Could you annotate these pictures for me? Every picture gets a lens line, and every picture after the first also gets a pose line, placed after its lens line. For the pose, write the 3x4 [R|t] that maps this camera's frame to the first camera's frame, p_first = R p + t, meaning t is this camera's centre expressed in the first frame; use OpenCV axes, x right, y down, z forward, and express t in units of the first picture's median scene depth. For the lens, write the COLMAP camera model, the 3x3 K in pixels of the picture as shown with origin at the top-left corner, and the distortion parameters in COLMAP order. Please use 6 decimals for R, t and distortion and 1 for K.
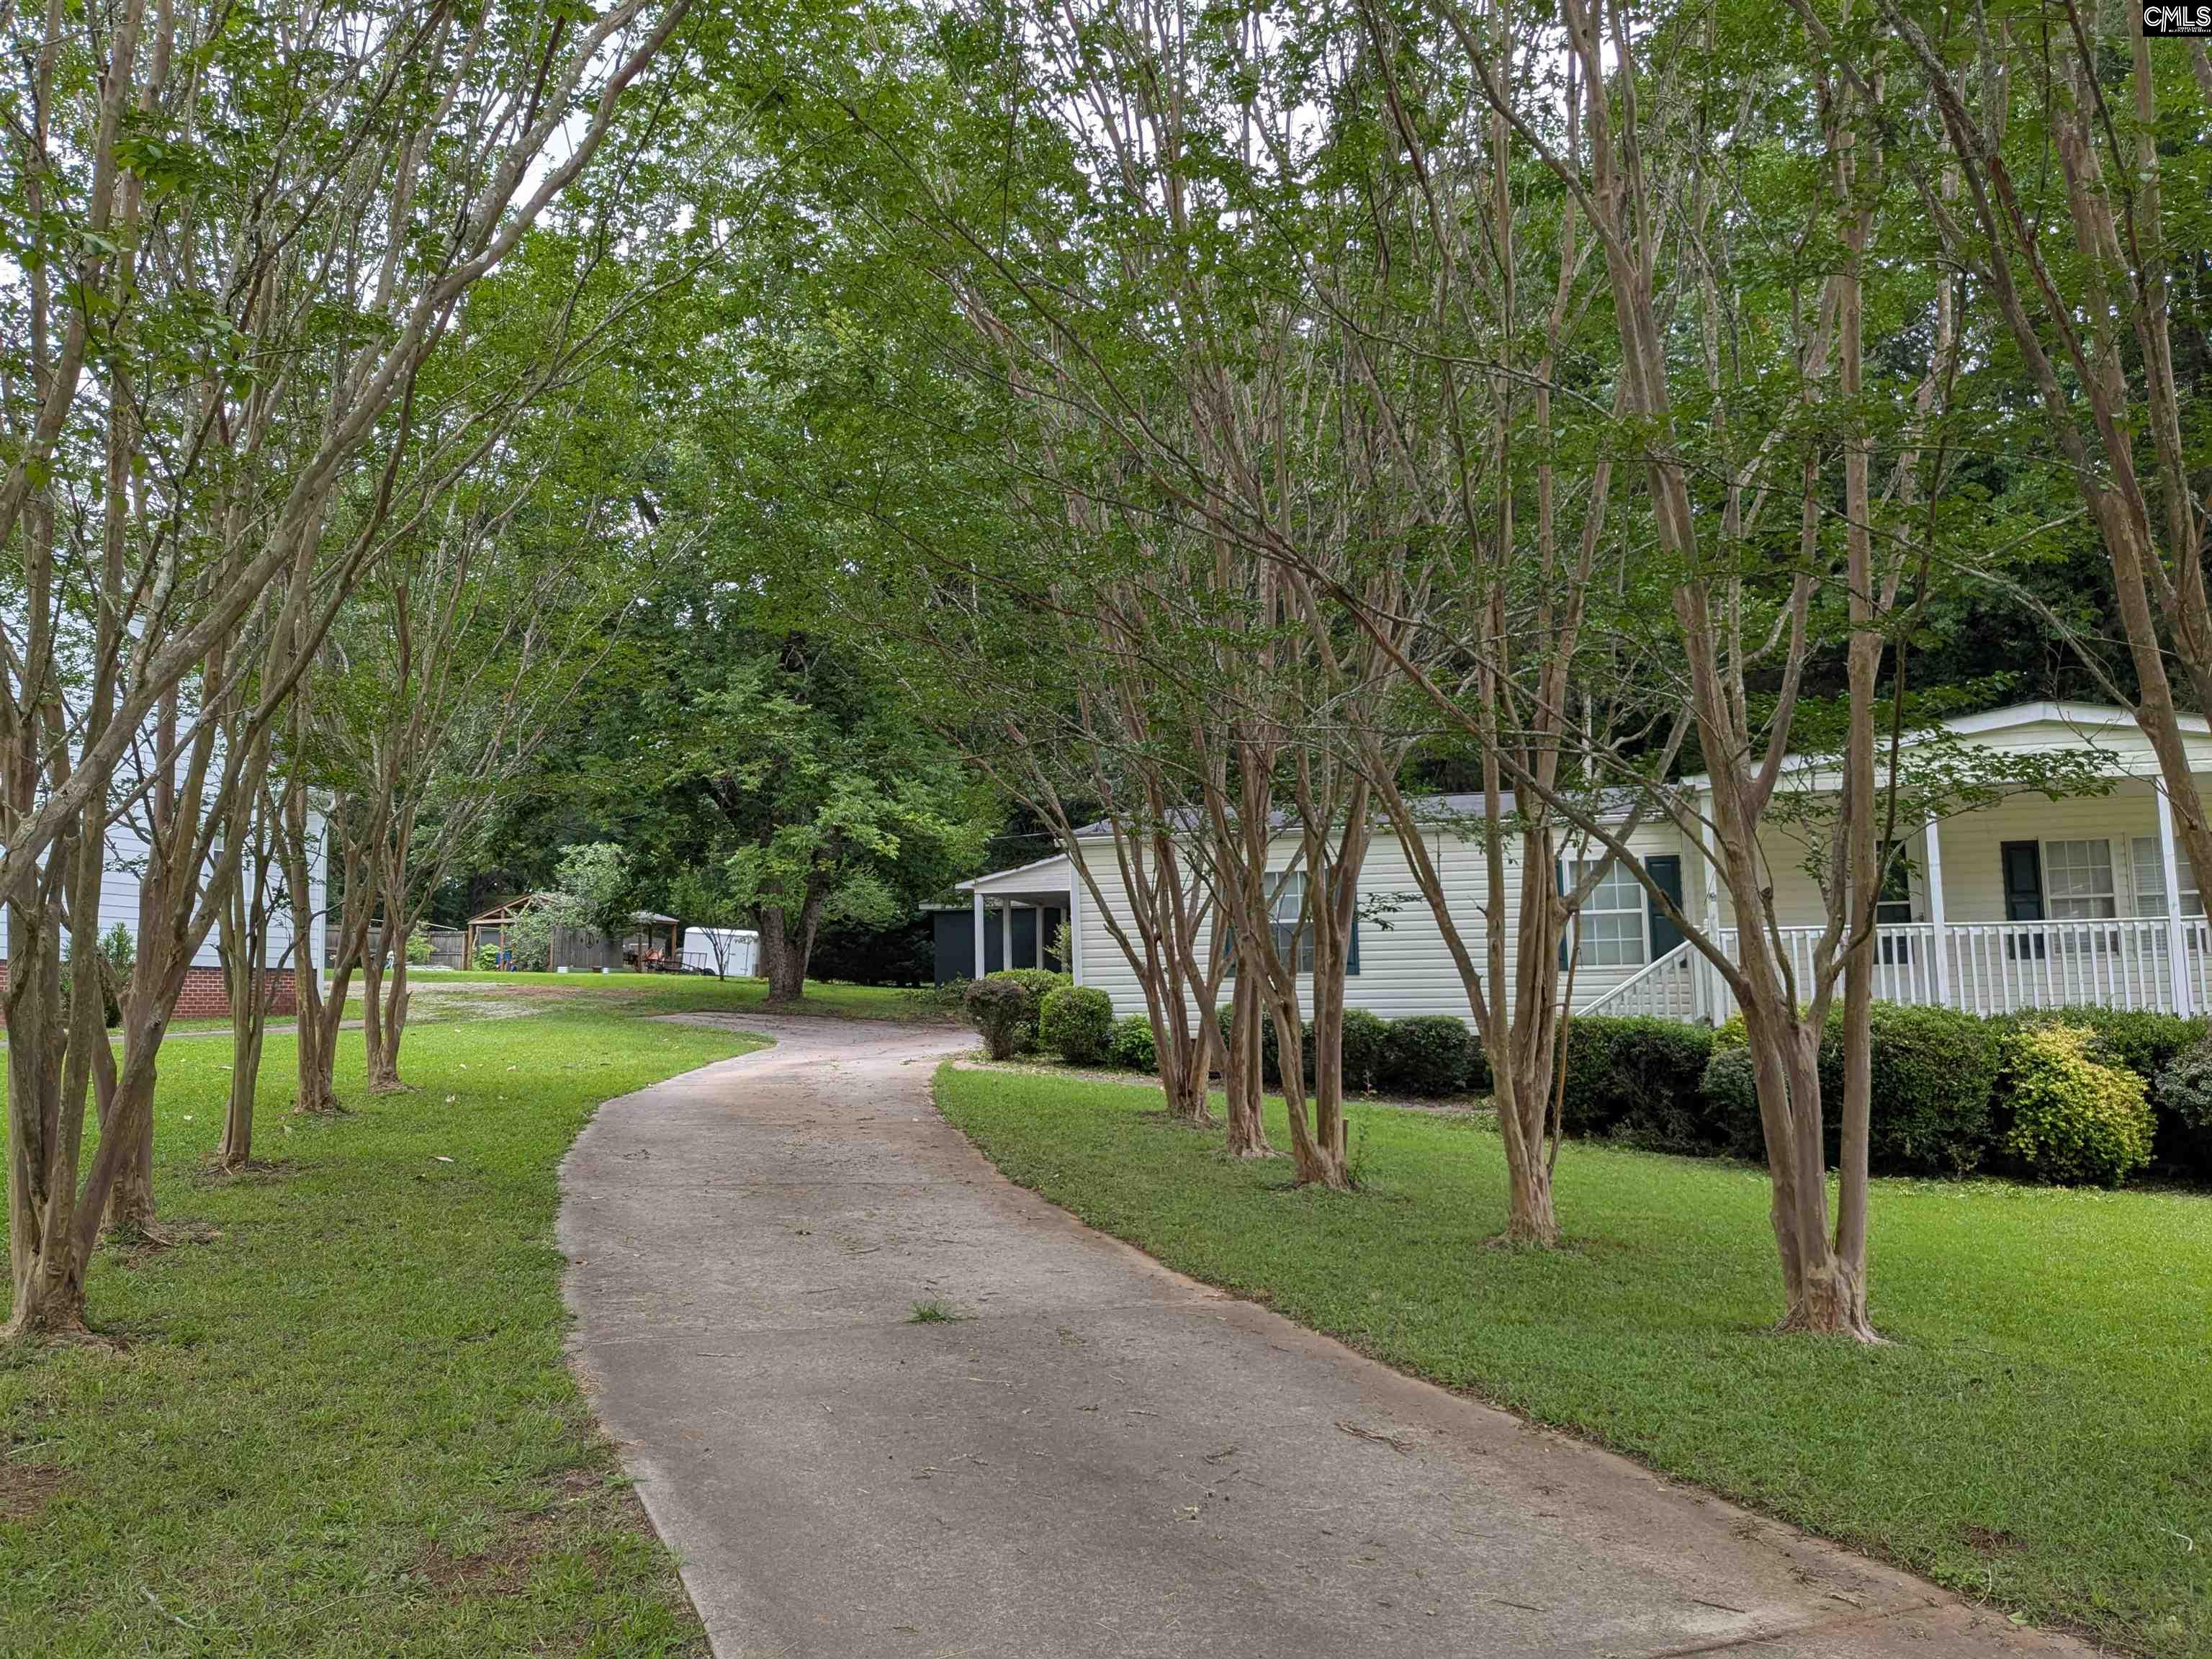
lens RADIAL K [[1729.2, 0, 1152.0], [0, 1729.2, 868.7], [0, 0, 1]] dist [0.040969, -0.068982]
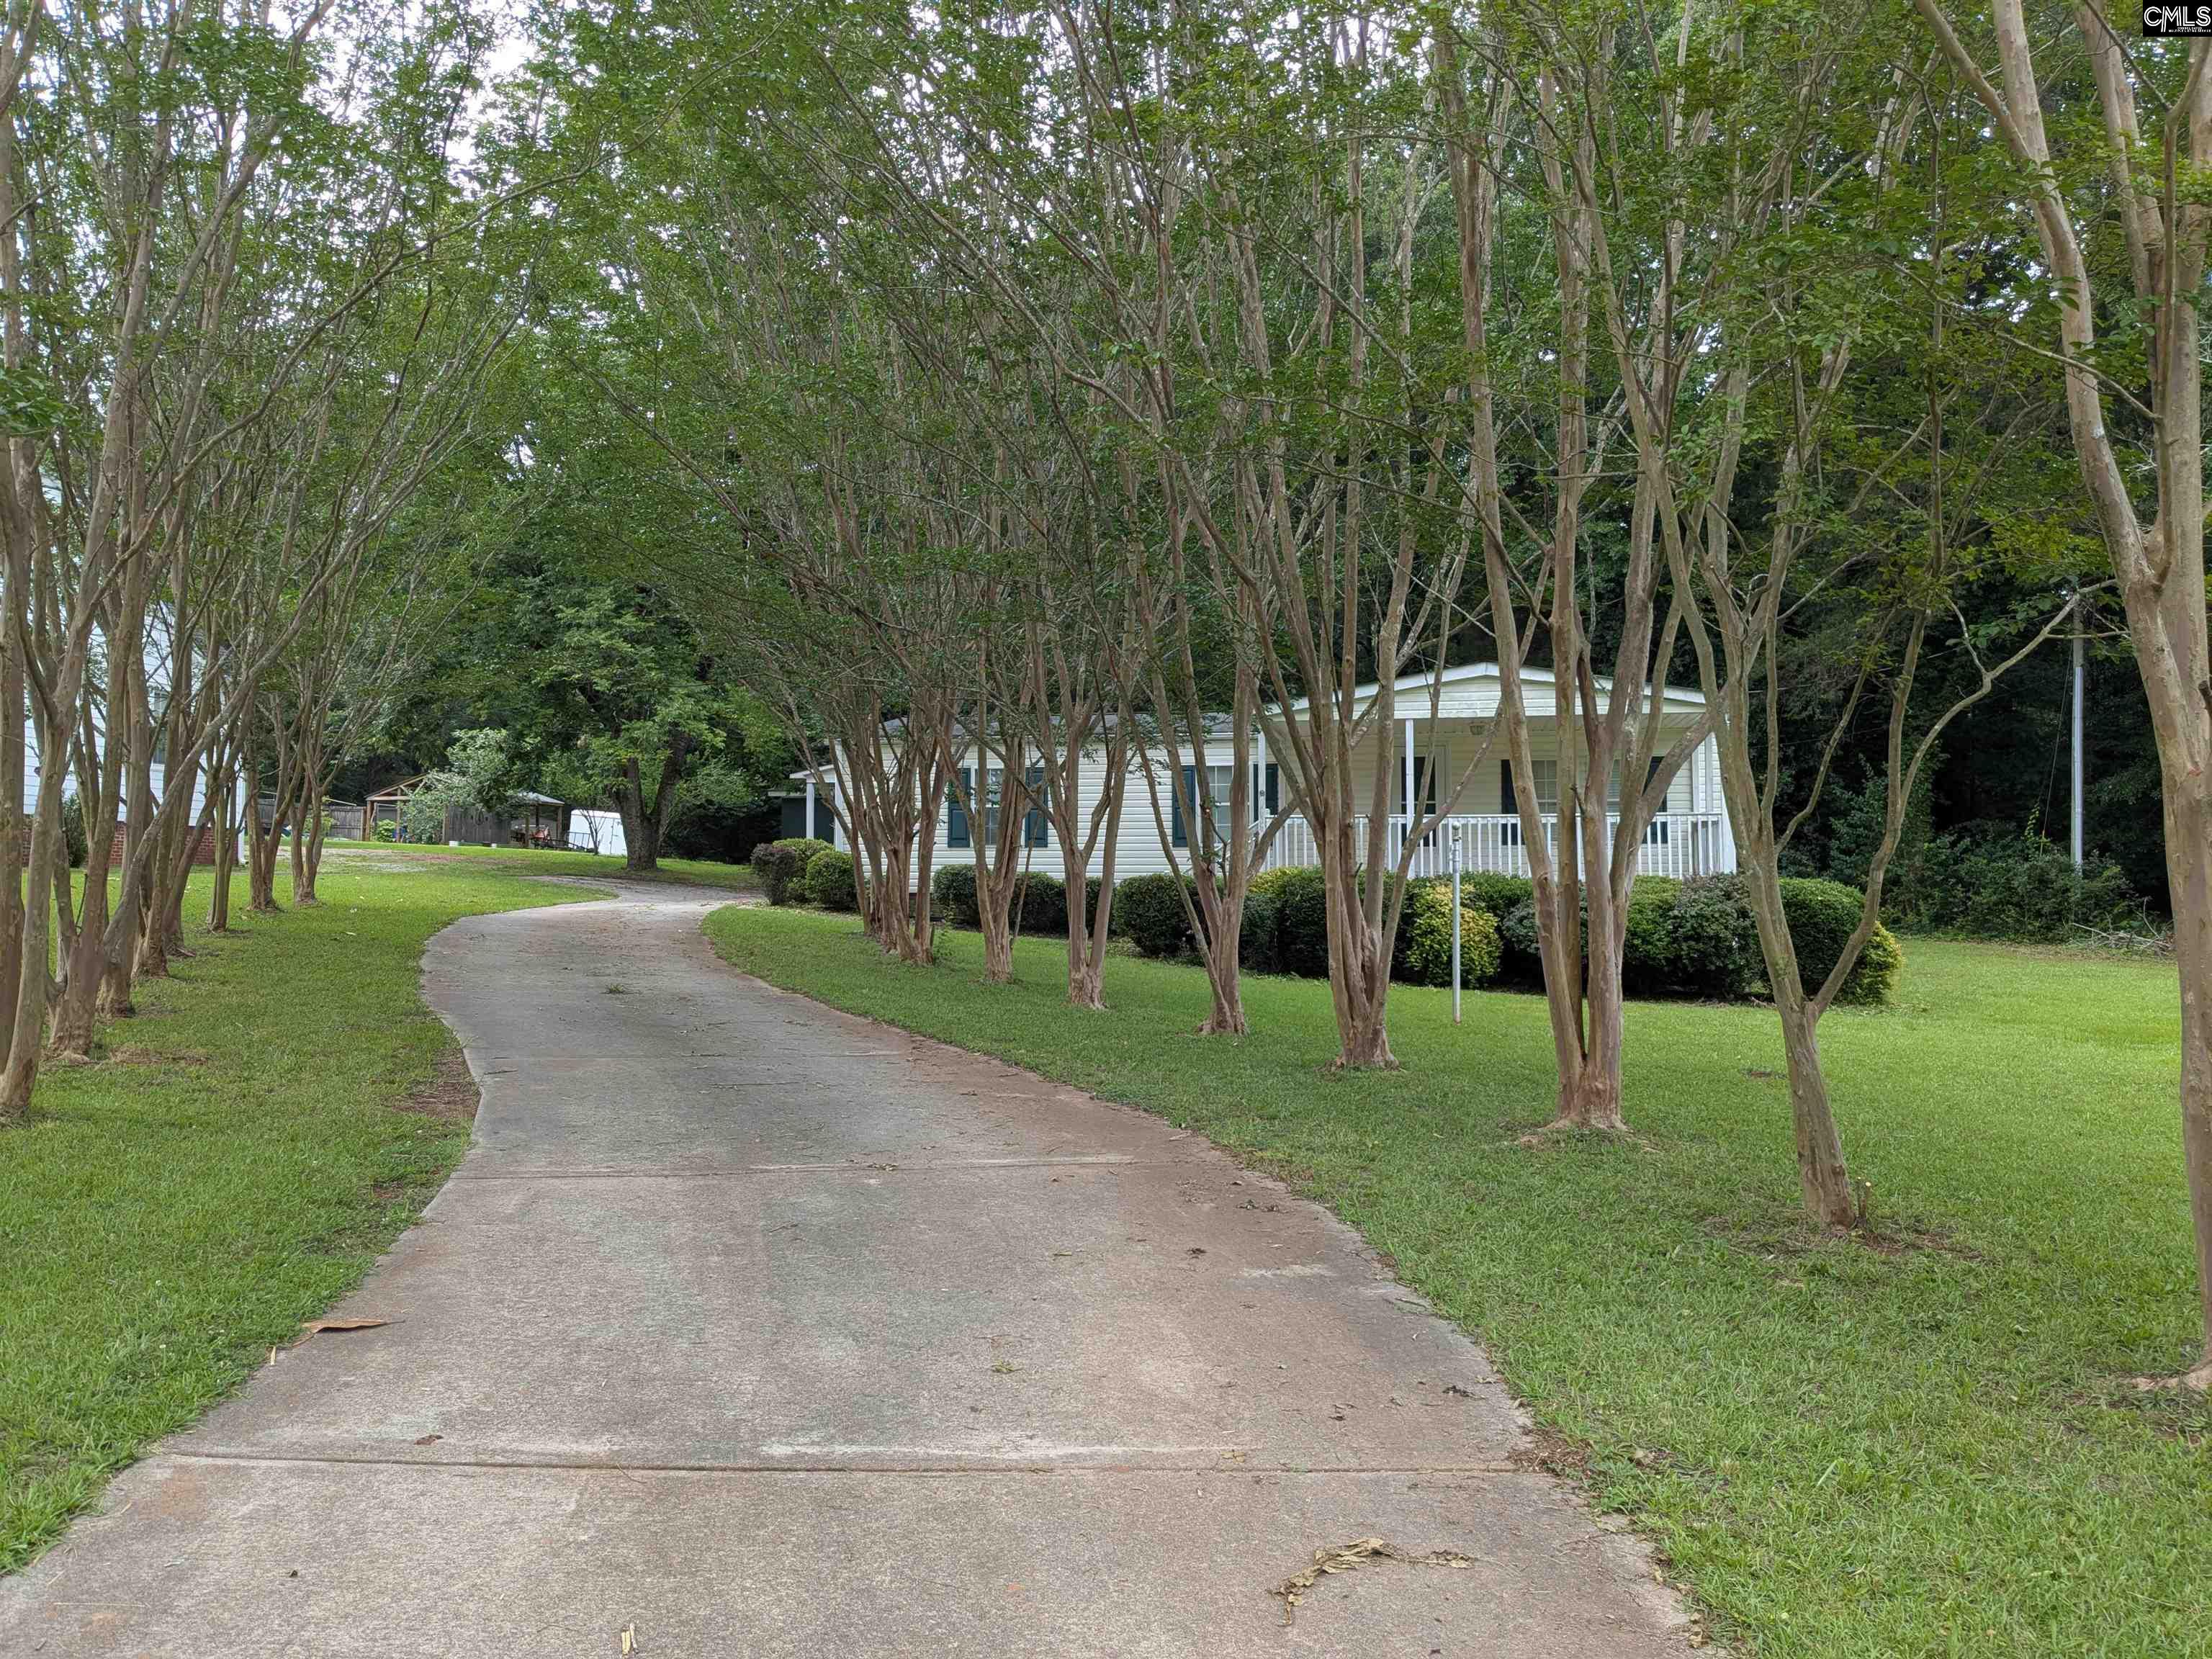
lens RADIAL K [[1729.2, 0, 1104.2], [0, 1729.2, 830.2], [0, 0, 1]] dist [0.040969, -0.068982]
pose [[0.999297, 0.026163, 0.026842, 0.089521], [-0.027086, 0.999034, 0.034594, 0.001002], [-0.025911, -0.035297, 0.999041, -0.229078]]
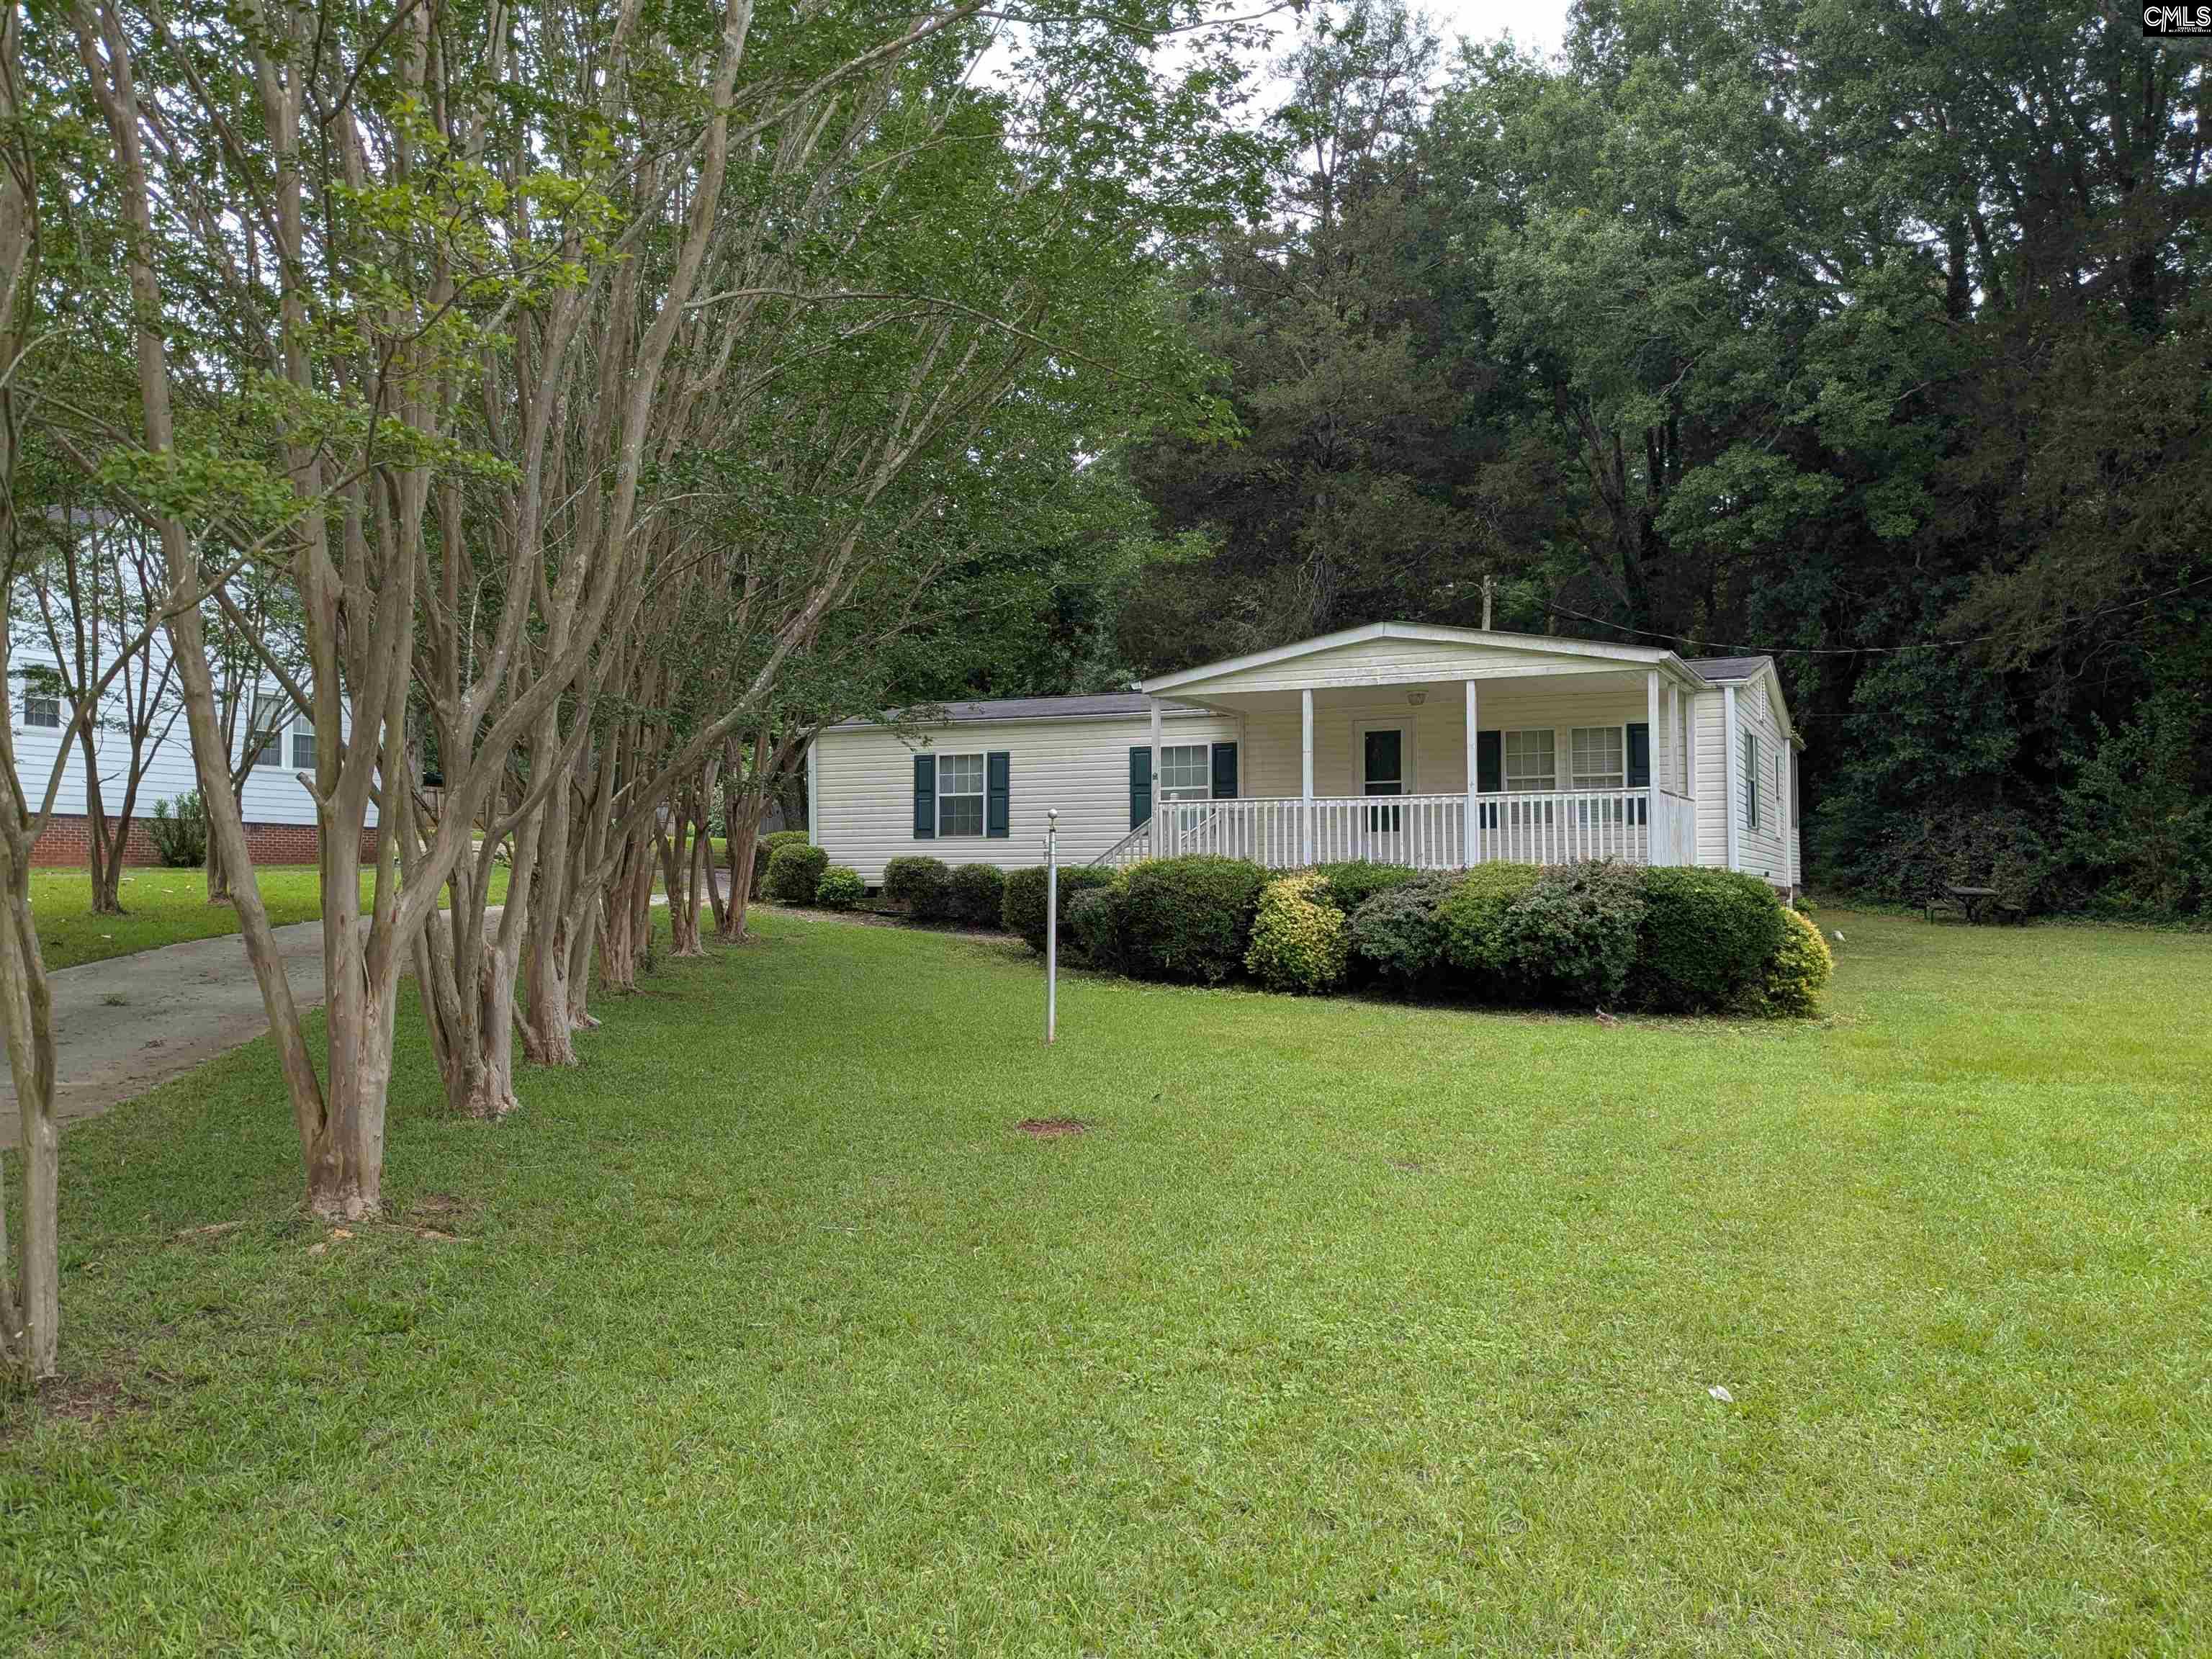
lens RADIAL K [[1729.2, 0, 1103.8], [0, 1729.2, 833.4], [0, 0, 1]] dist [0.040969, -0.068982]
pose [[0.979706, 0.011662, -0.200098, 0.309679], [-0.001697, 0.998753, 0.049900, -0.002839], [0.200430, -0.048548, 0.978504, -0.150461]]
